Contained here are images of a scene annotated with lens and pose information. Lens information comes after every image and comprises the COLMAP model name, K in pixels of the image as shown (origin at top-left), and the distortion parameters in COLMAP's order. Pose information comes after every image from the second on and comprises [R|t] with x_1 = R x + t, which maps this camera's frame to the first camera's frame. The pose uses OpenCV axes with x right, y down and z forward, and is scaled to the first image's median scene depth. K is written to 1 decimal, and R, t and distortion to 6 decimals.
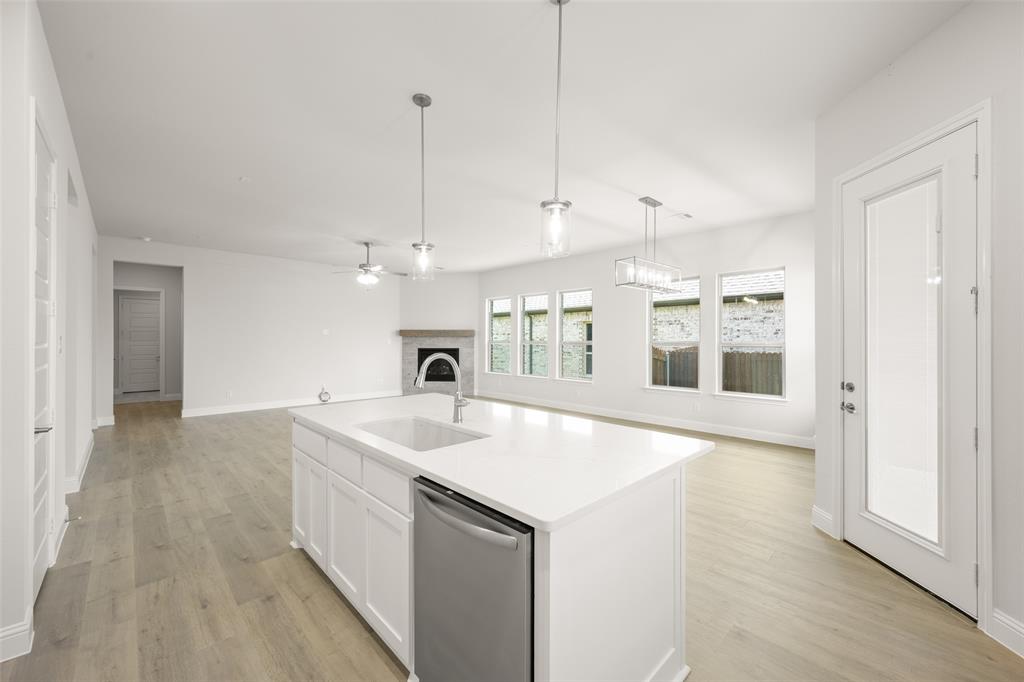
lens RADIAL K [[405.7, 0, 508.6], [0, 405.7, 343.8], [0, 0, 1]] dist [0.001681, -0.000921]
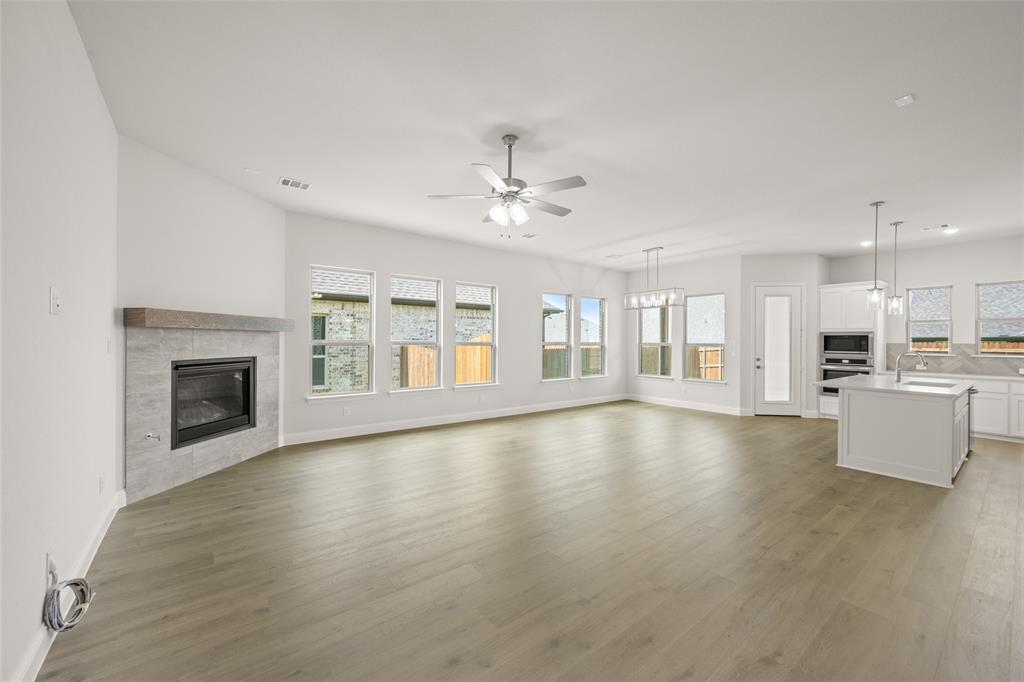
lens RADIAL K [[405.7, 0, 512.4], [0, 405.7, 341.0], [0, 0, 1]] dist [0.001681, -0.000921]
pose [[0.087784, -0.003878, 0.996132, -0.830451], [0.000393, 0.999992, 0.003858, -0.012992], [-0.996139, 0.000053, 0.087785, 0.966768]]
